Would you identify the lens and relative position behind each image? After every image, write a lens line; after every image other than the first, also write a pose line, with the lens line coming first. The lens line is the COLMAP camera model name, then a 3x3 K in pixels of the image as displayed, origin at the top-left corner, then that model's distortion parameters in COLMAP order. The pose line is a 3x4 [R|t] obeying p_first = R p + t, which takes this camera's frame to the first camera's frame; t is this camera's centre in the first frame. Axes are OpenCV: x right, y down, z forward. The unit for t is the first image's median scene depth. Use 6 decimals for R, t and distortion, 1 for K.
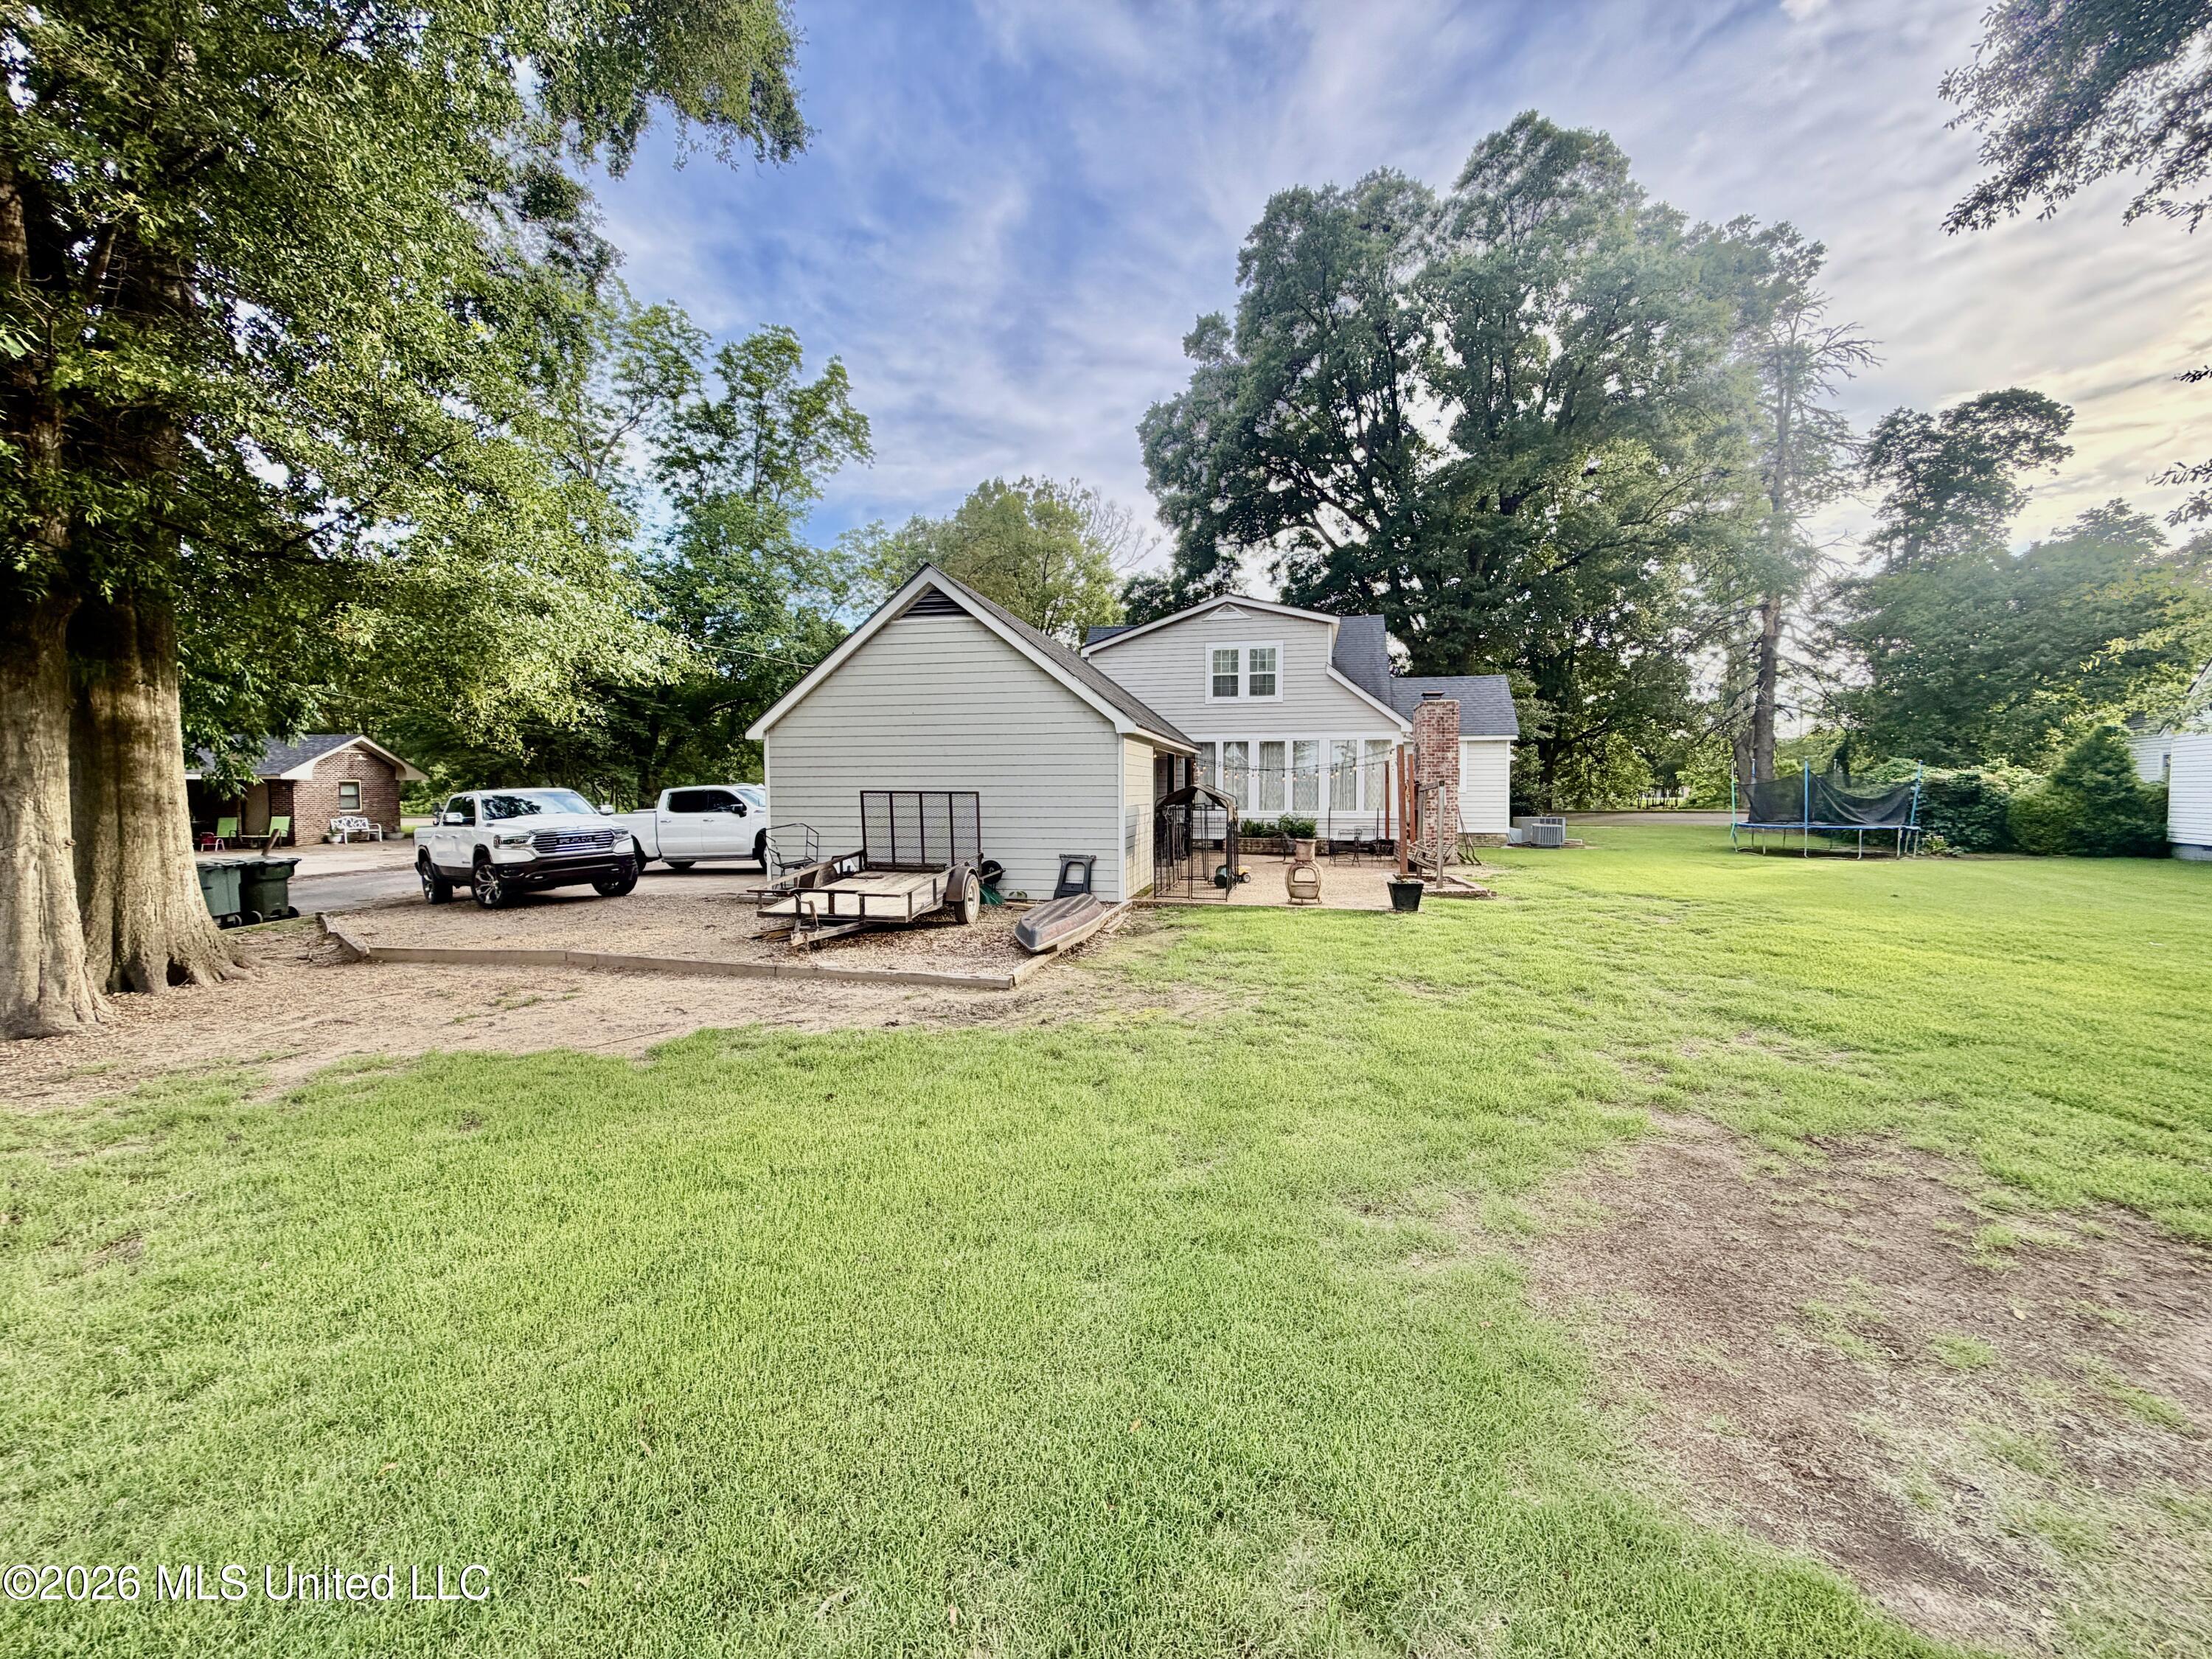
lens RADIAL K [[886.0, 0, 1106.4], [0, 886.0, 819.3], [0, 0, 1]] dist [0.000372, 0.000035]
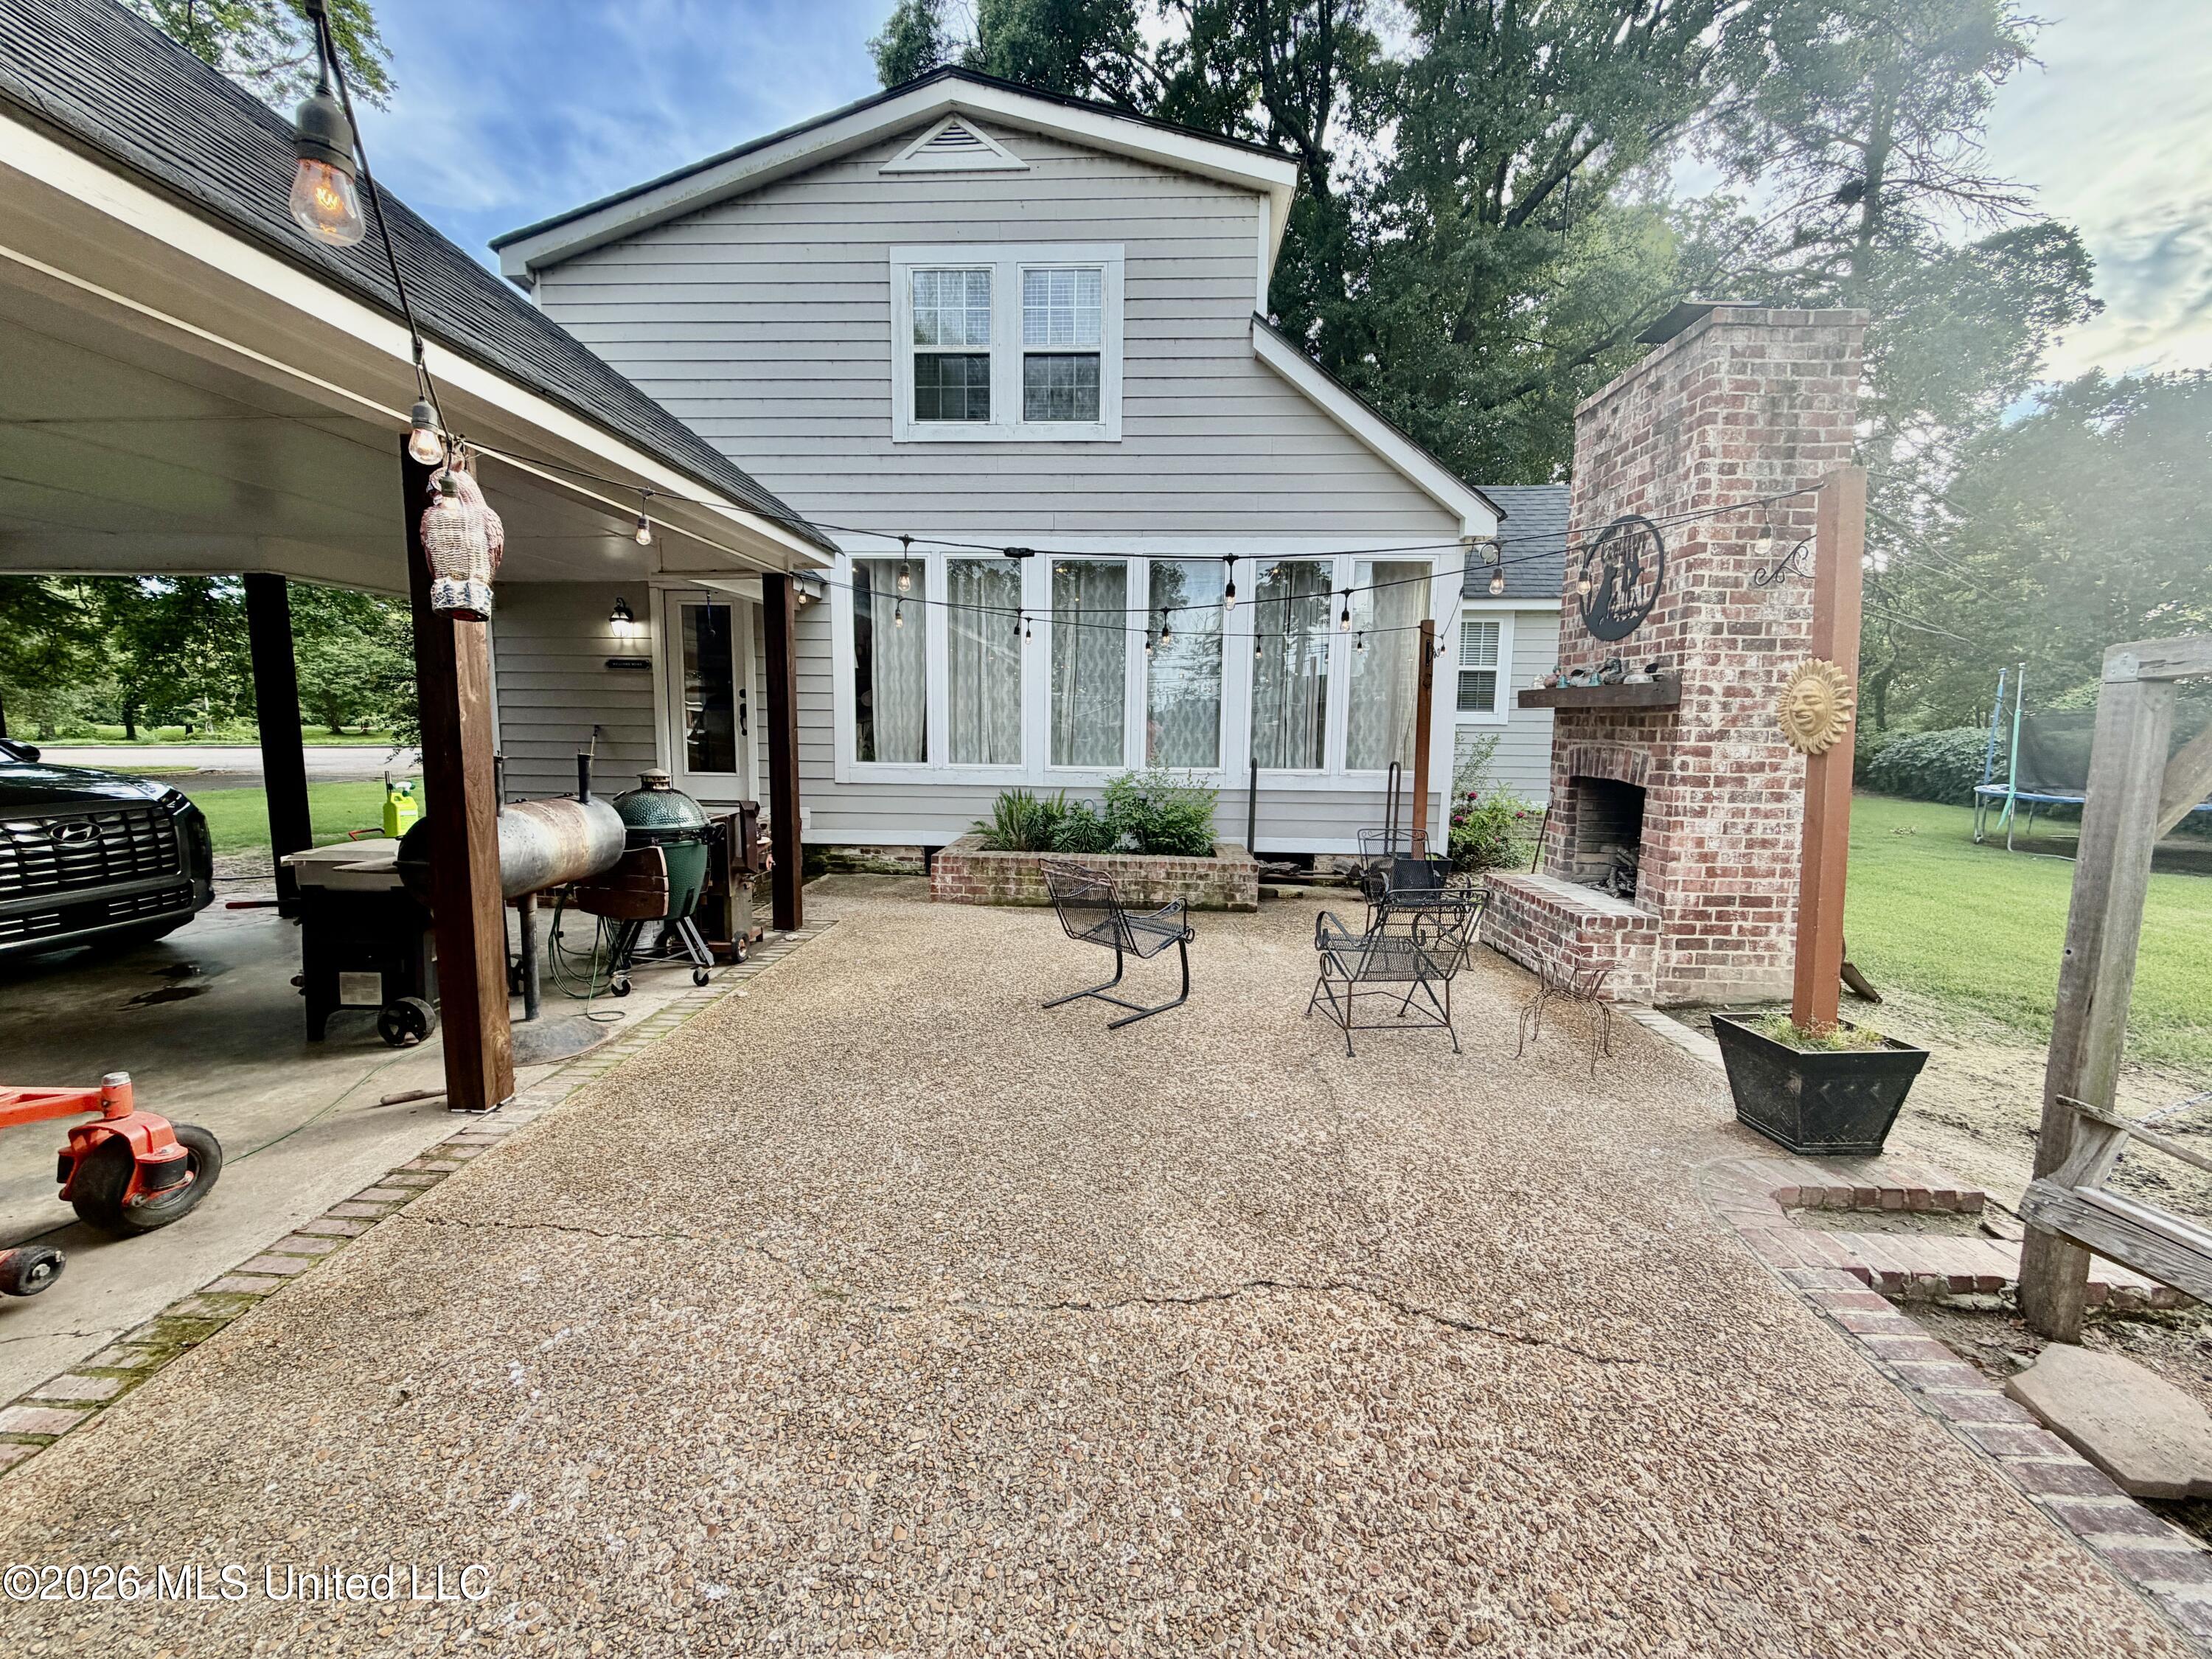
lens RADIAL K [[886.0, 0, 1103.2], [0, 886.0, 829.0], [0, 0, 1]] dist [0.000372, 0.000035]
pose [[0.984776, -0.006270, 0.173717, 0.132621], [-0.008125, 0.996597, 0.082030, -0.014104], [-0.173640, -0.082192, 0.981373, 0.657417]]
